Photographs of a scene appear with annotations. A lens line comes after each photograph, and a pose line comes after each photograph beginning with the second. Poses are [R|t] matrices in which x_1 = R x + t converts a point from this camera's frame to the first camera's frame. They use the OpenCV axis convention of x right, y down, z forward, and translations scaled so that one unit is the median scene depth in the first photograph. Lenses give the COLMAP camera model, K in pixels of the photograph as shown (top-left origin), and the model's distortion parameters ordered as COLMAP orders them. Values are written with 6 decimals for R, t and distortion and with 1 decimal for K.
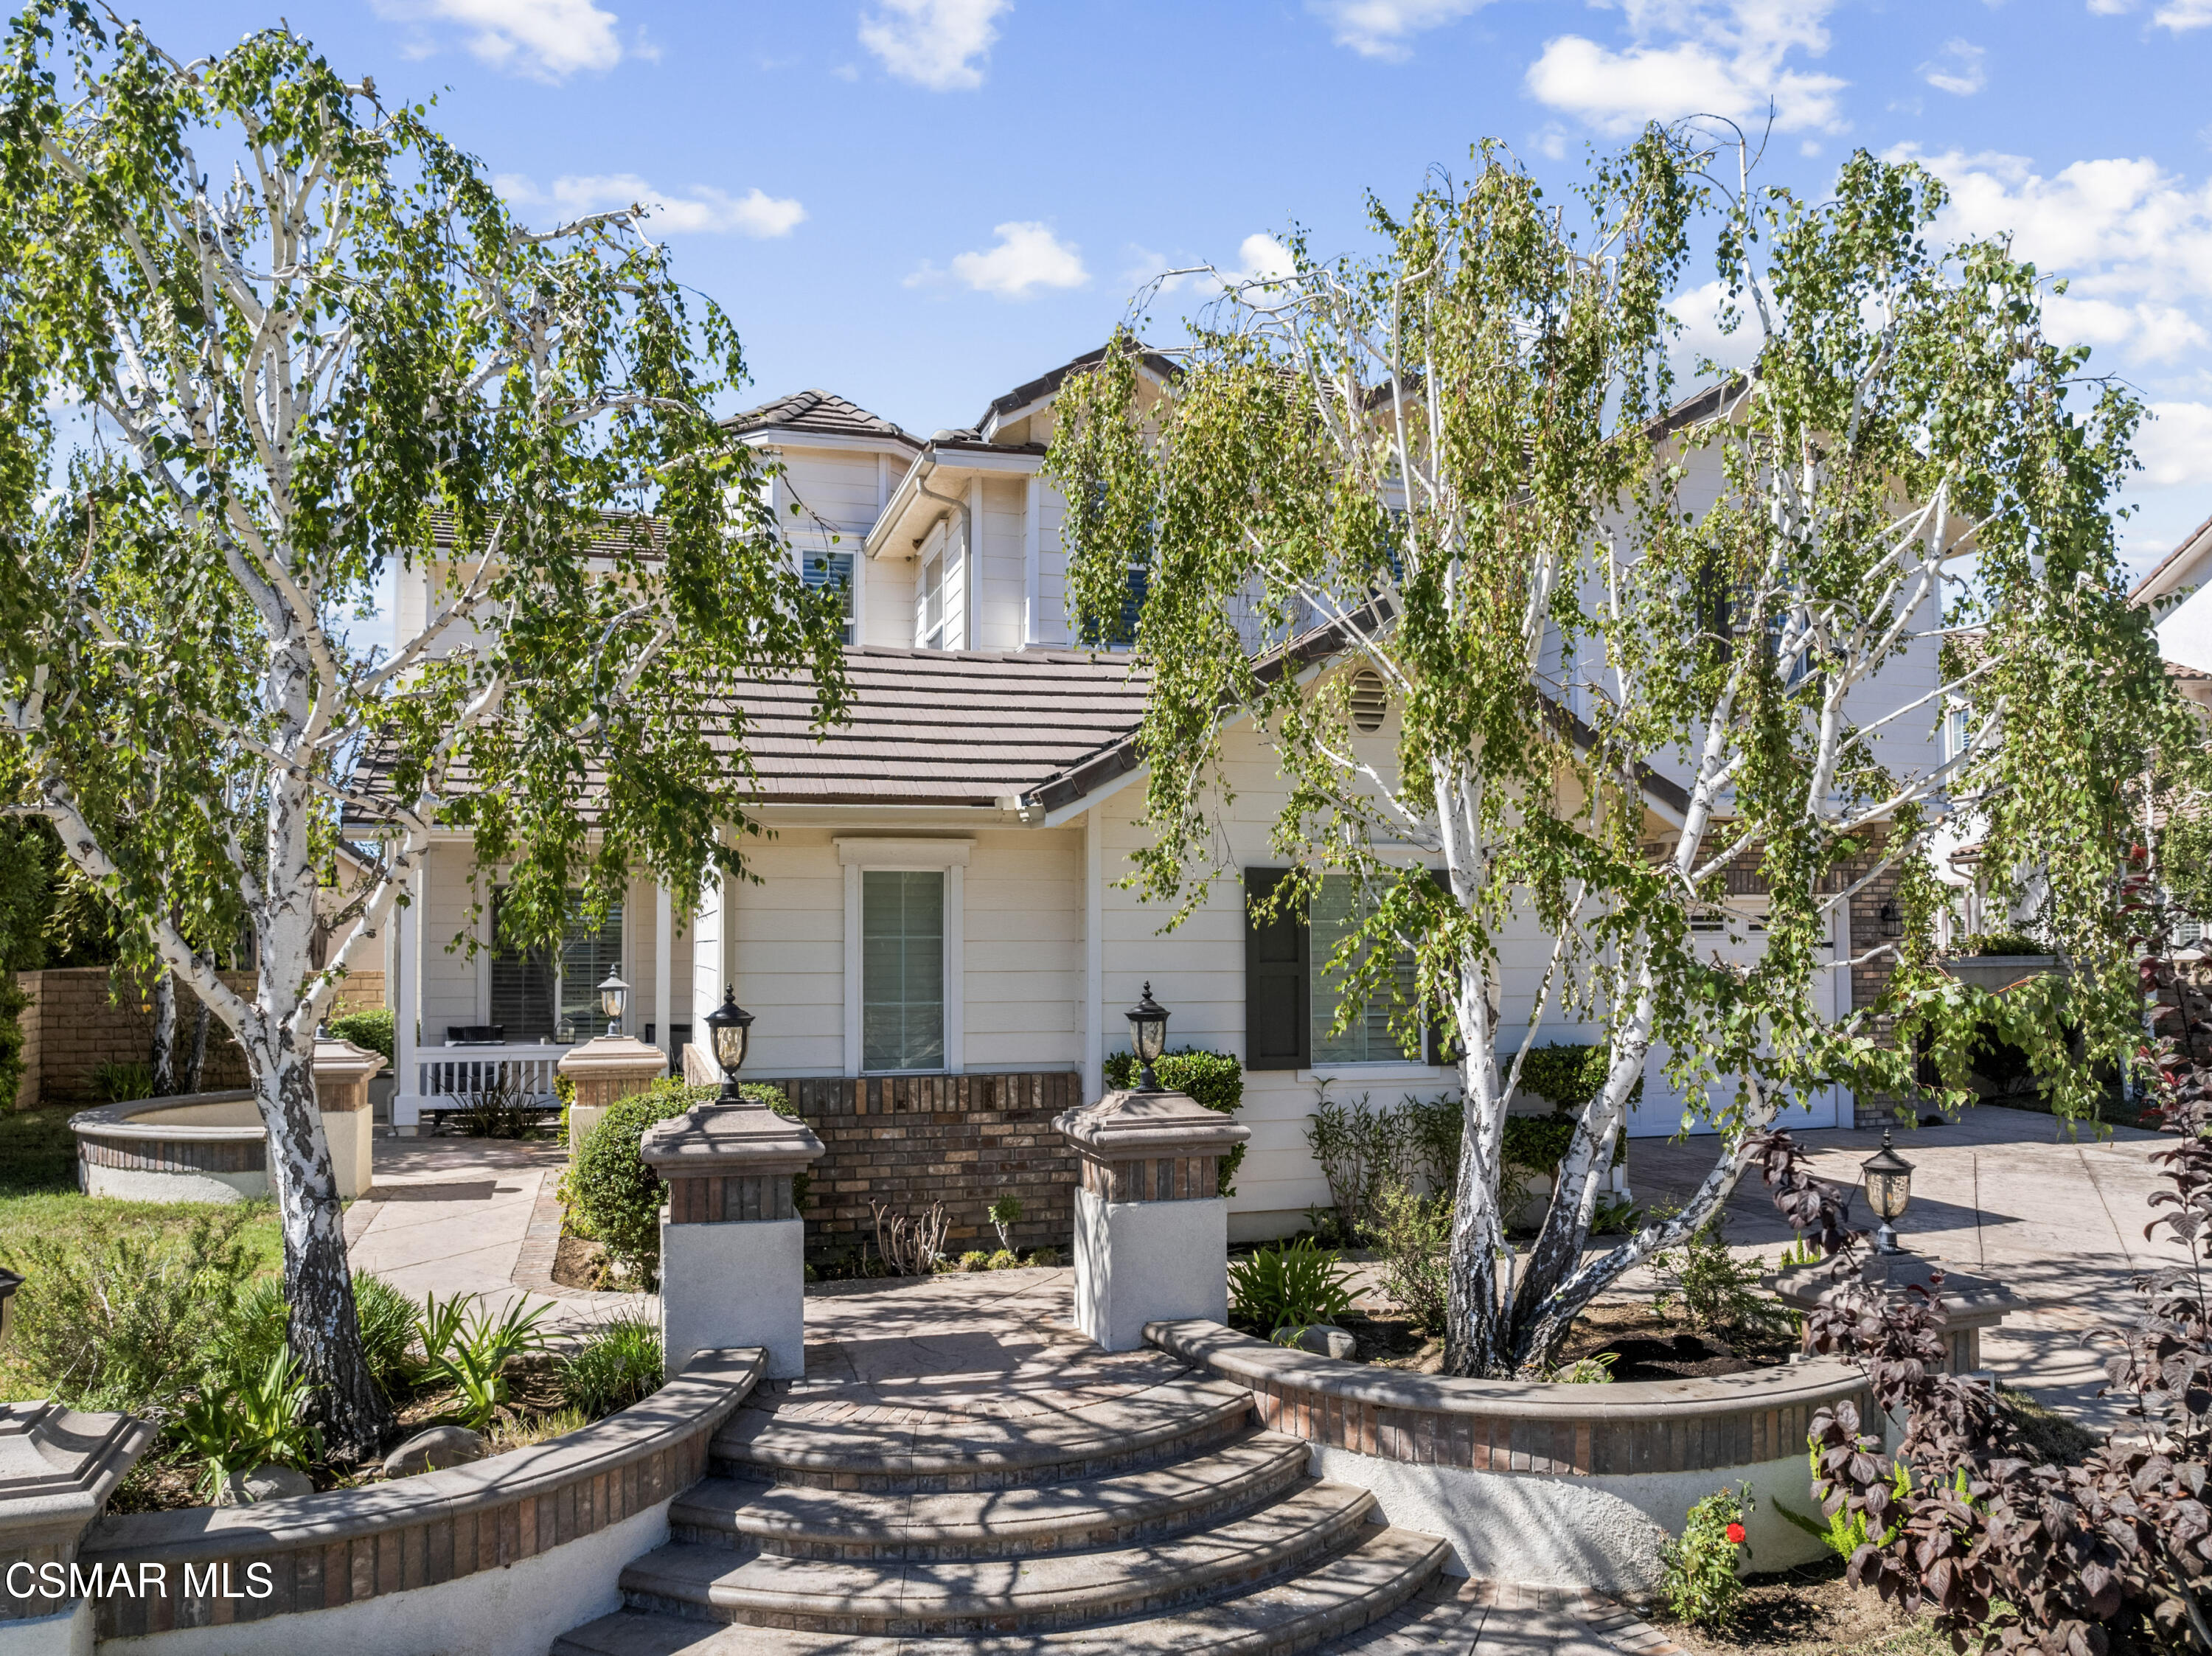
lens RADIAL K [[1579.1, 0, 1098.4], [0, 1579.1, 875.5], [0, 0, 1]] dist [-0.075253, 0.056389]
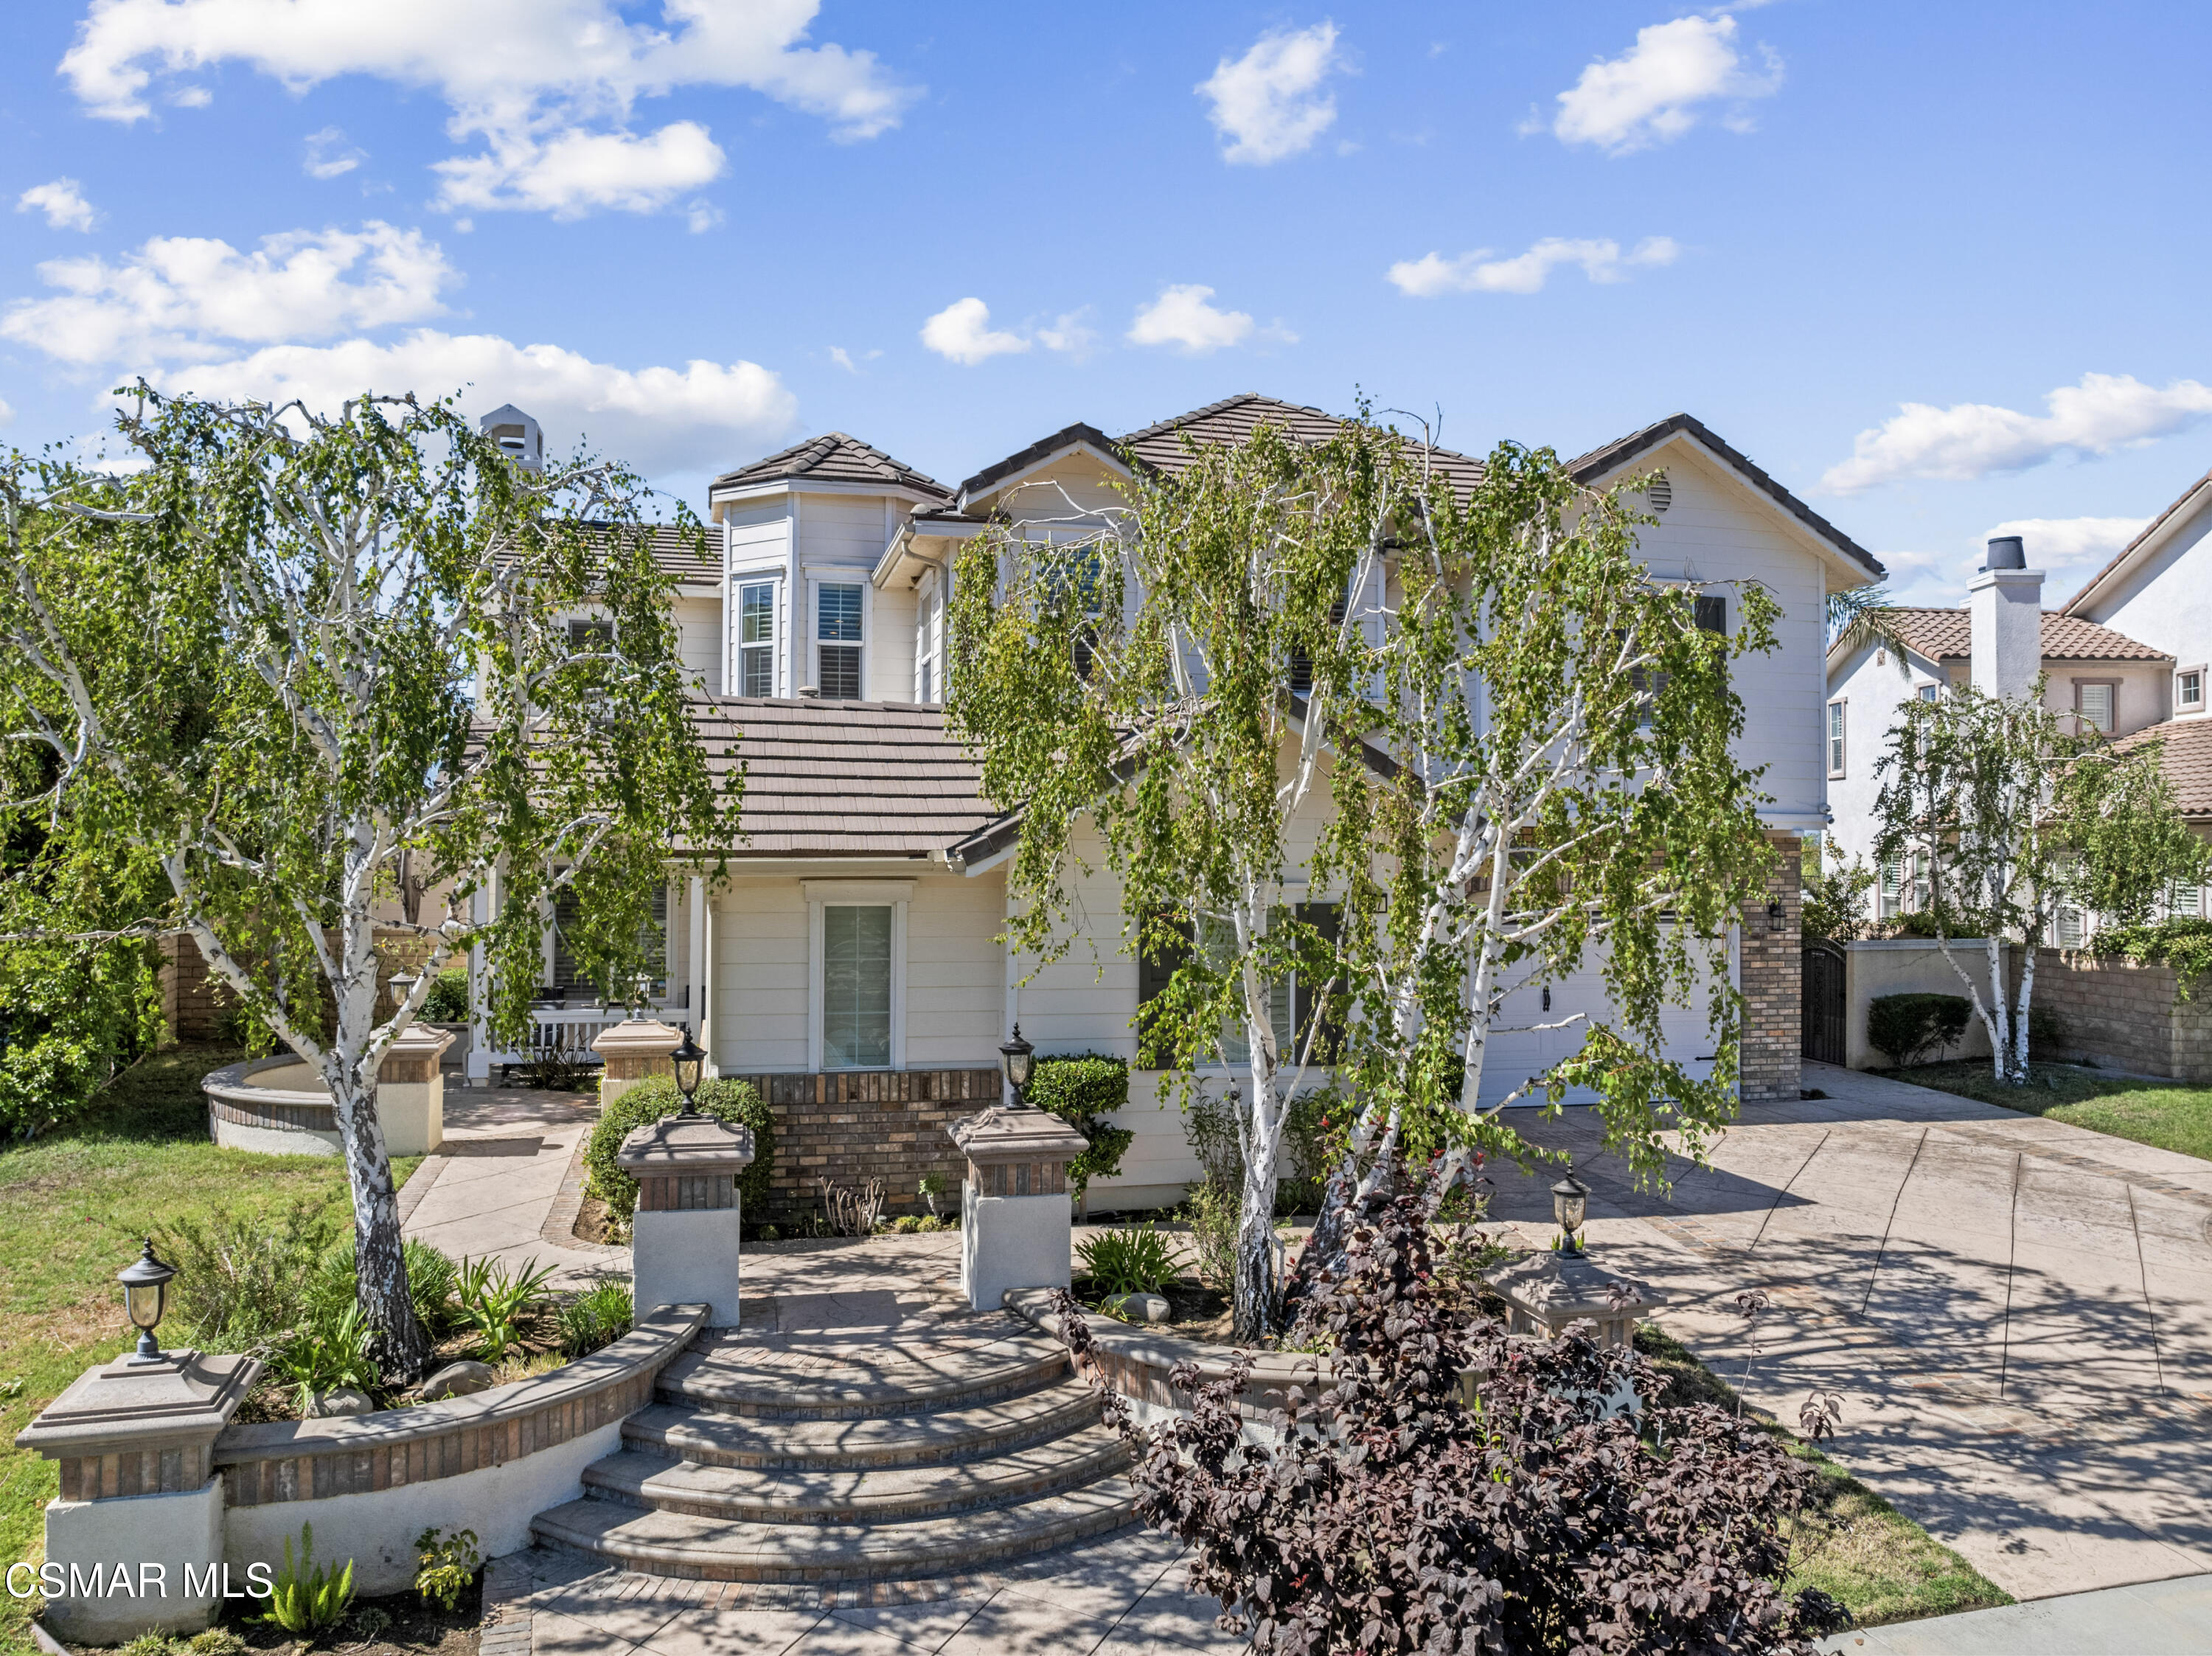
lens RADIAL K [[1555.5, 0, 1111.8], [0, 1555.5, 793.0], [0, 0, 1]] dist [-0.067693, 0.041526]
pose [[0.998750, 0.008747, -0.049211, 0.202287], [-0.008176, 0.999897, 0.011786, -0.162137], [0.049309, -0.011369, 0.998719, -0.308513]]
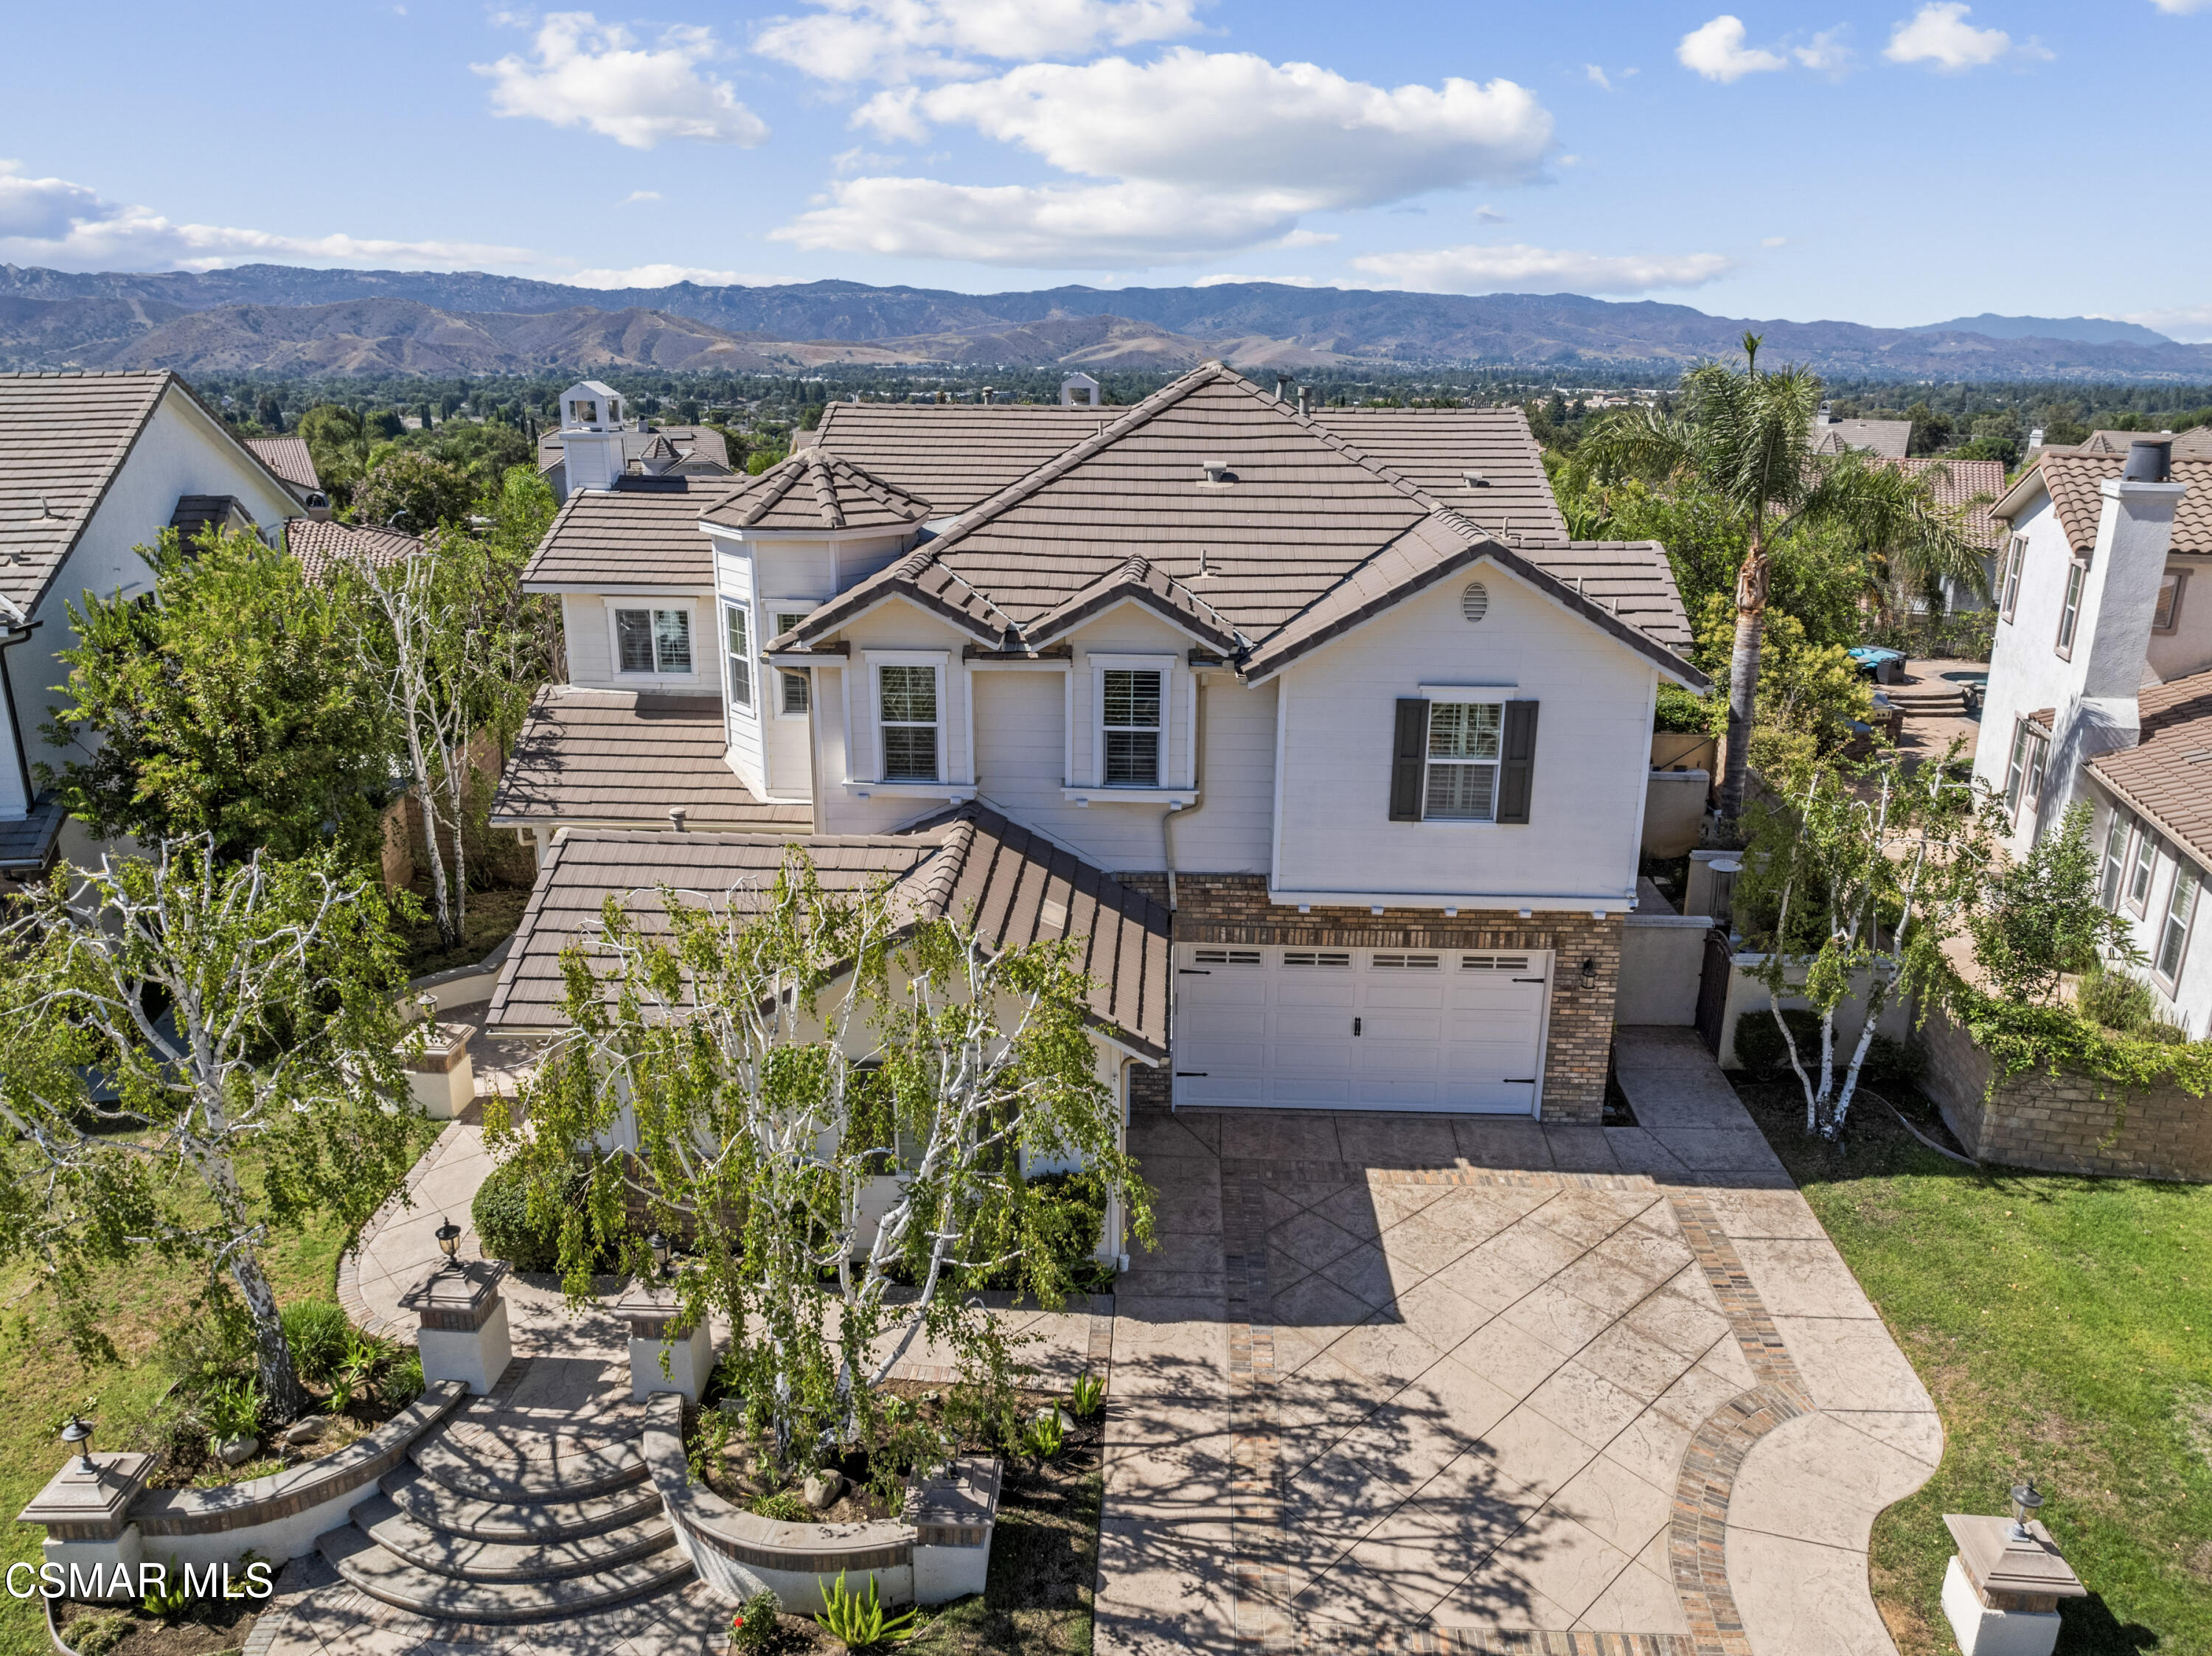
lens RADIAL K [[1555.5, 0, 1111.8], [0, 1555.5, 793.0], [0, 0, 1]] dist [-0.067693, 0.041526]
pose [[0.946235, 0.103510, -0.306472, 1.256342], [0.001967, 0.945563, 0.325433, -1.216159], [0.323474, -0.308539, 0.894521, -0.364313]]
